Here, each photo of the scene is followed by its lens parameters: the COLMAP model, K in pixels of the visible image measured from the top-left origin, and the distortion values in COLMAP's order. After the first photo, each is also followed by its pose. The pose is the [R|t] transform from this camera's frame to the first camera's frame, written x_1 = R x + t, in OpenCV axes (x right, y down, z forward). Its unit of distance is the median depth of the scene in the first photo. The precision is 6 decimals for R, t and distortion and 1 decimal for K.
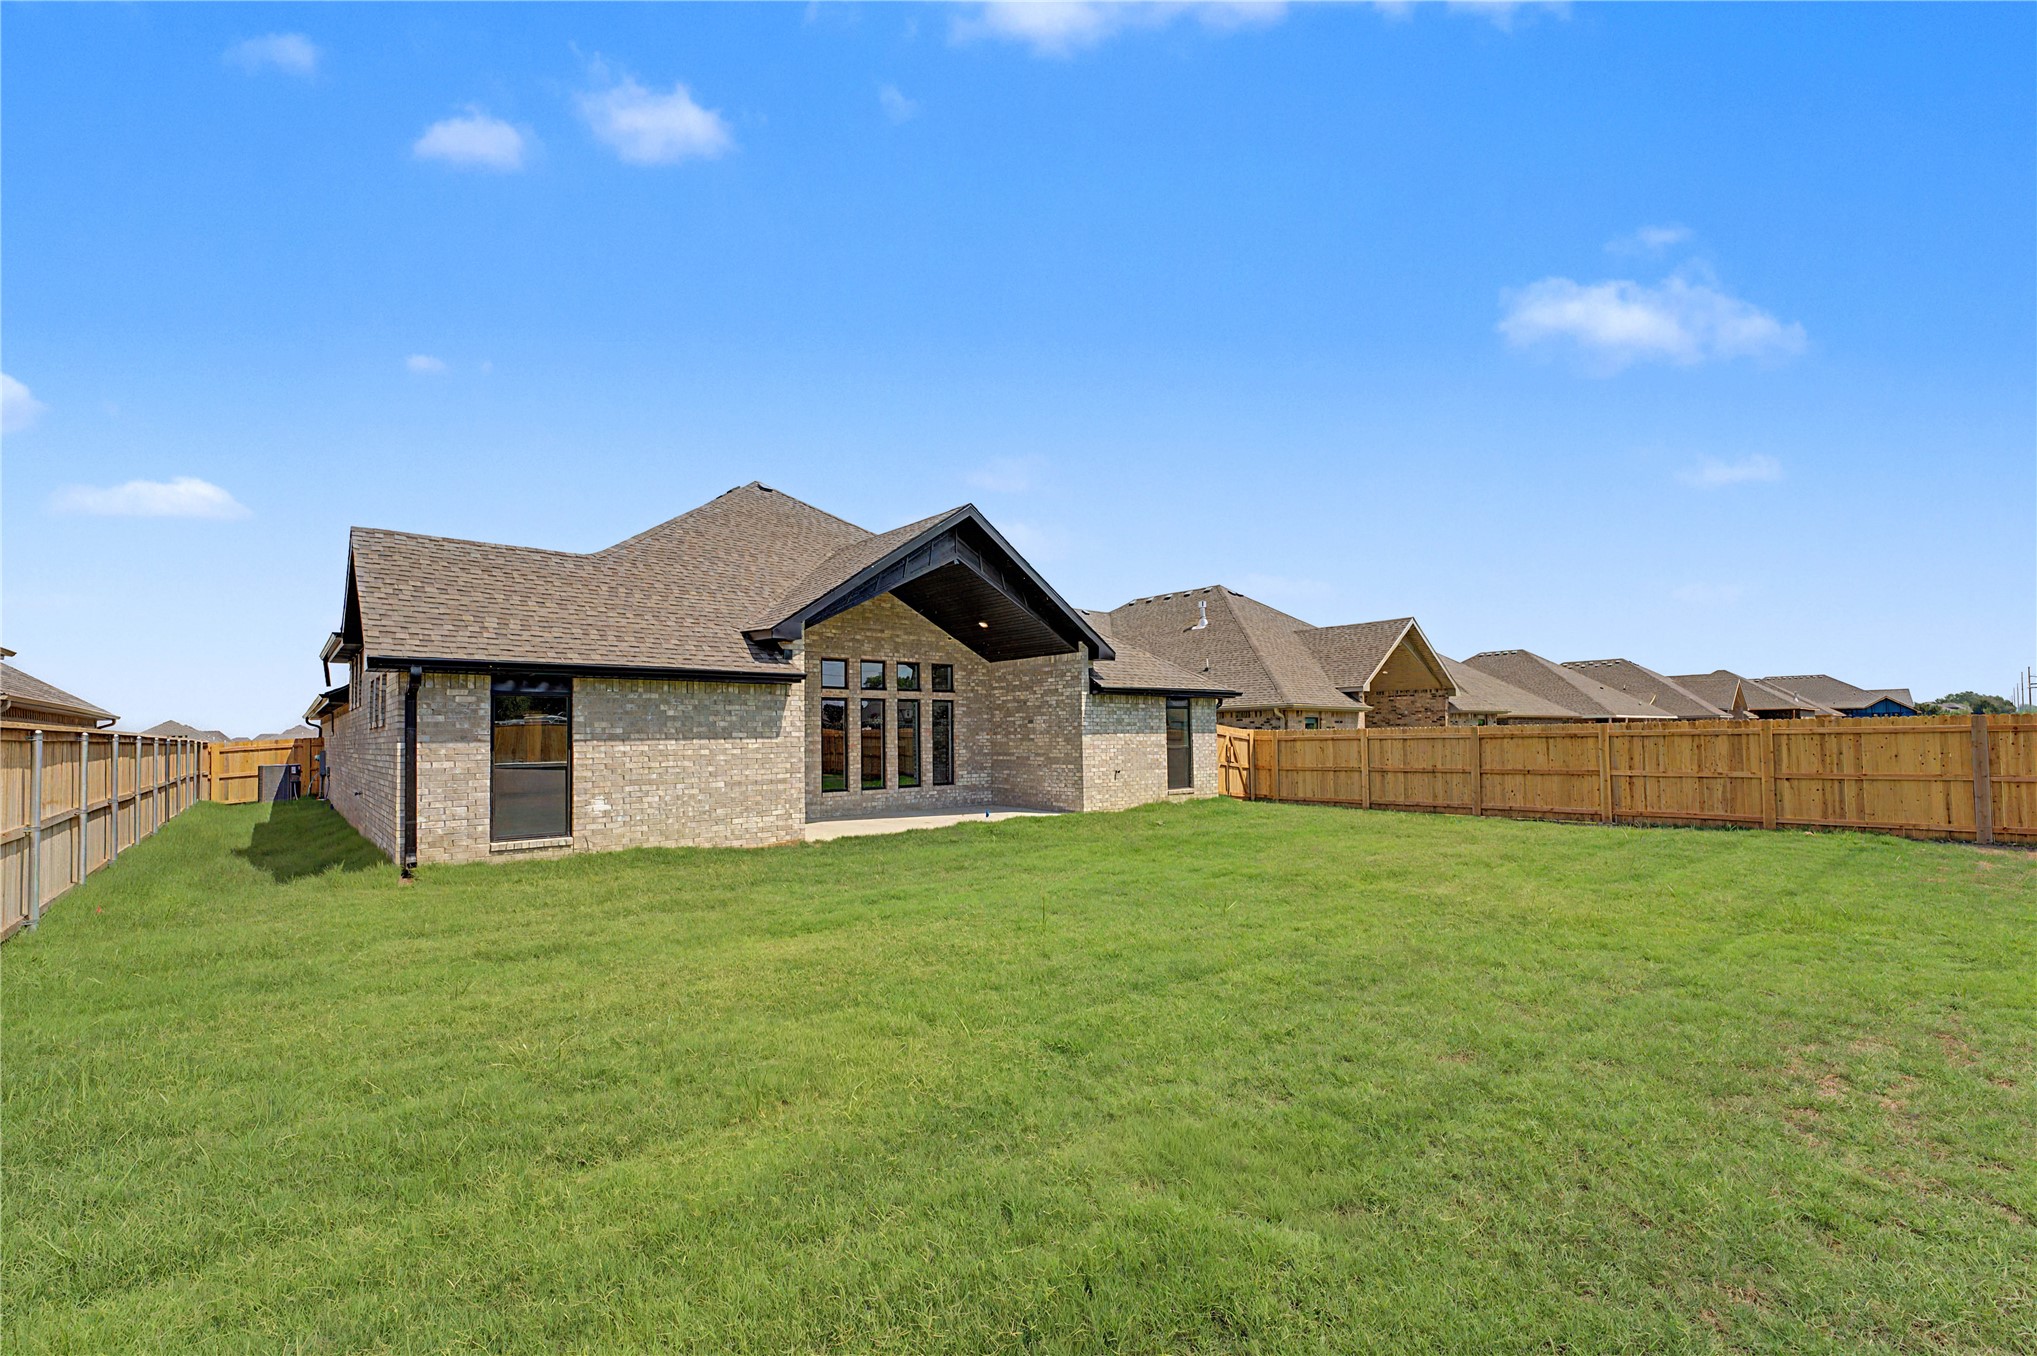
lens RADIAL K [[827.4, 0, 1020.6], [0, 827.4, 677.4], [0, 0, 1]] dist [-0.001657, -0.000293]
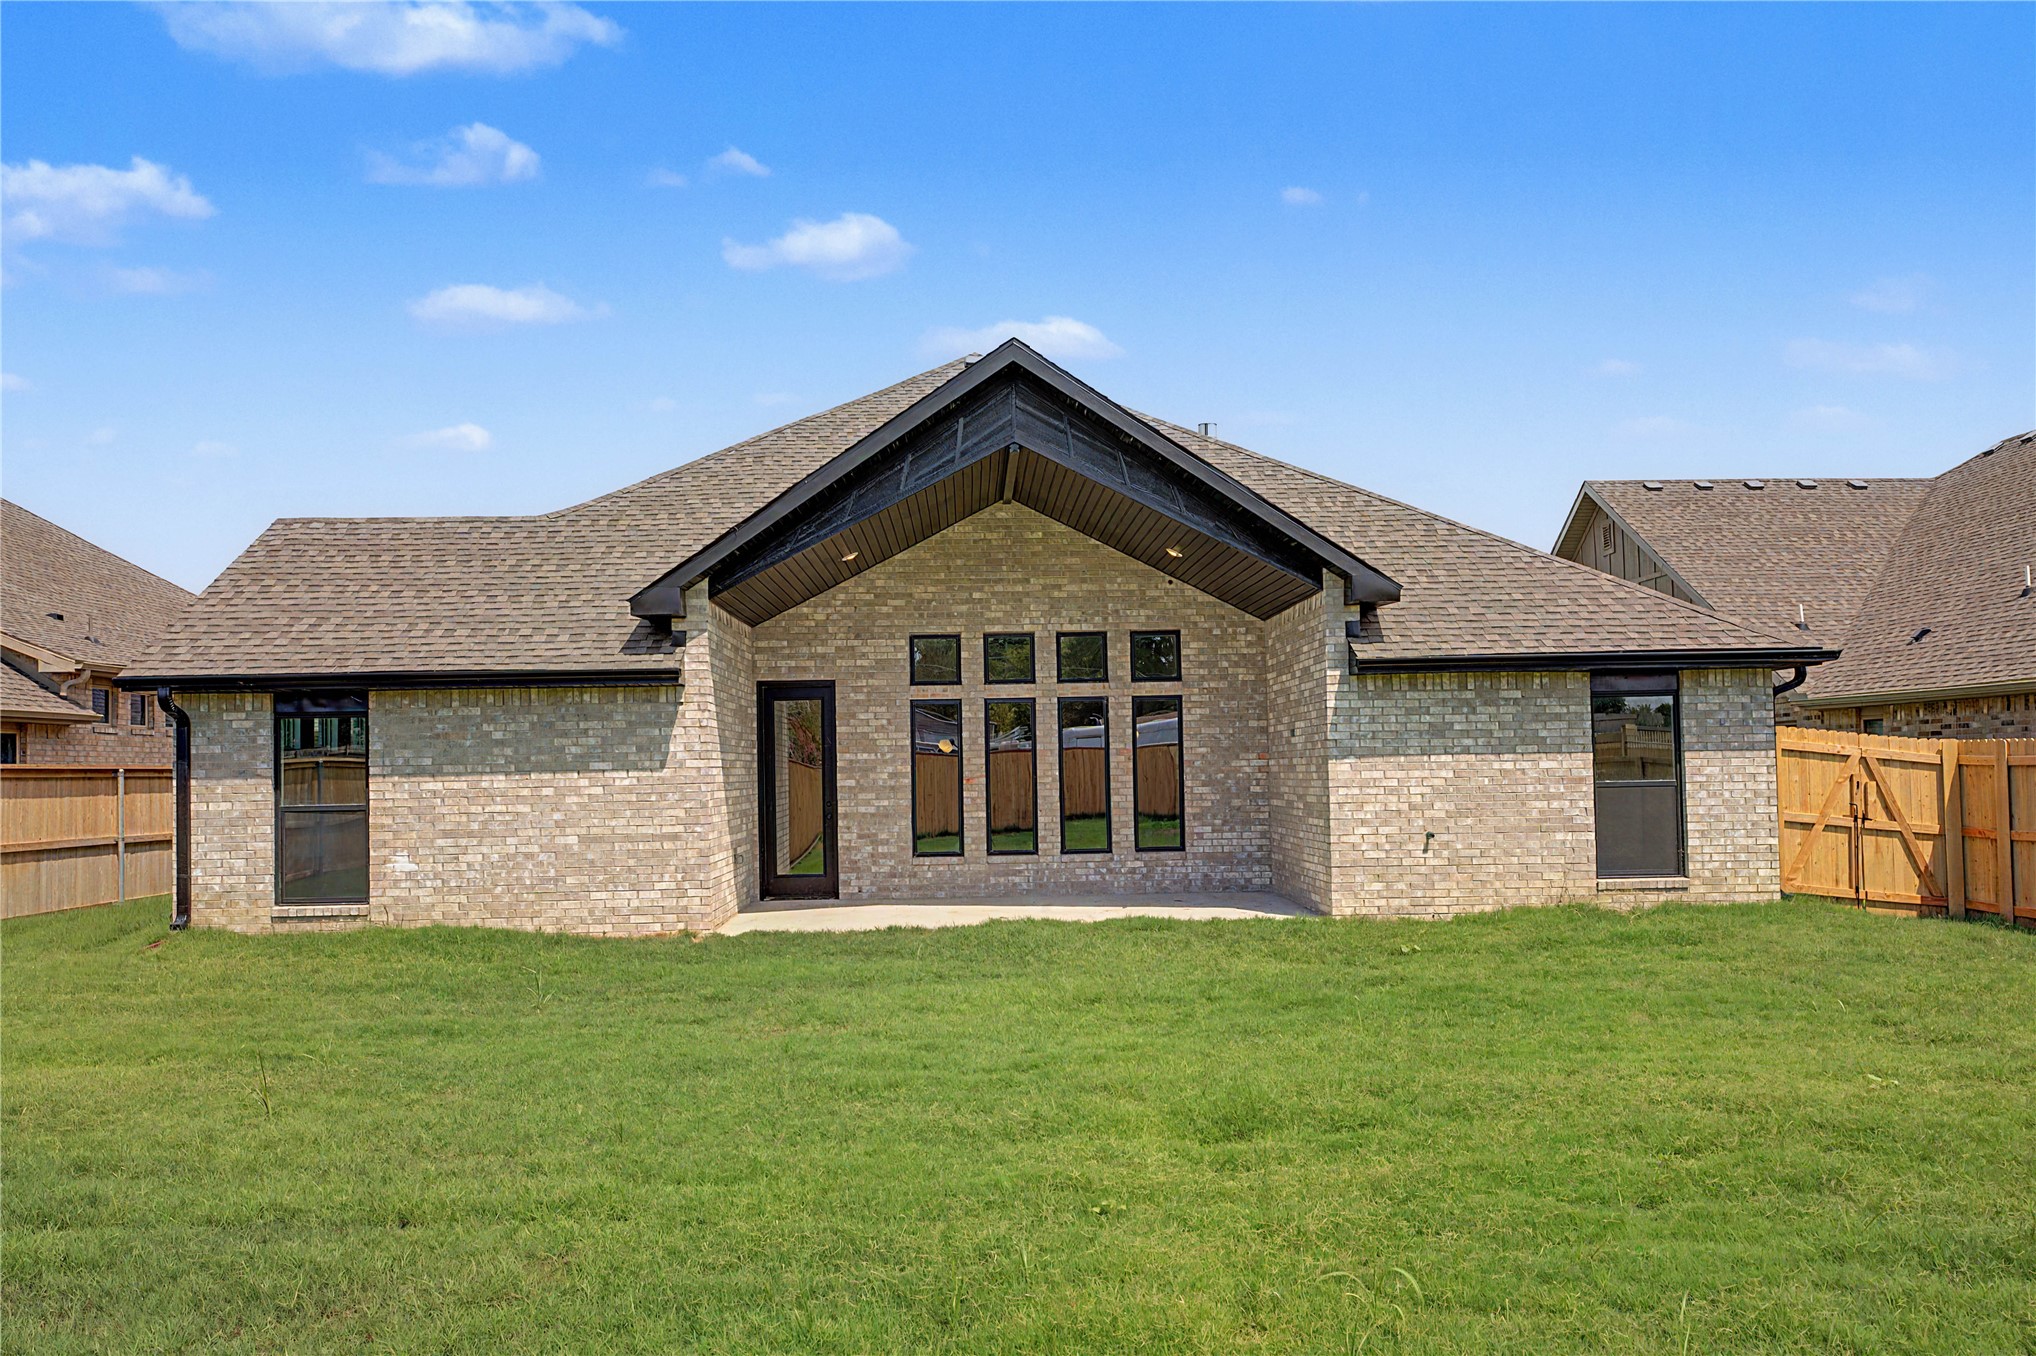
lens RADIAL K [[1393.2, 0, 1018.2], [0, 1393.2, 682.5], [0, 0, 1]] dist [0.005179, -0.000959]
pose [[0.785077, -0.042072, -0.617968, 0.441243], [0.052481, 0.998621, -0.001314, 0.016007], [0.617171, -0.031400, 0.786202, 0.239791]]
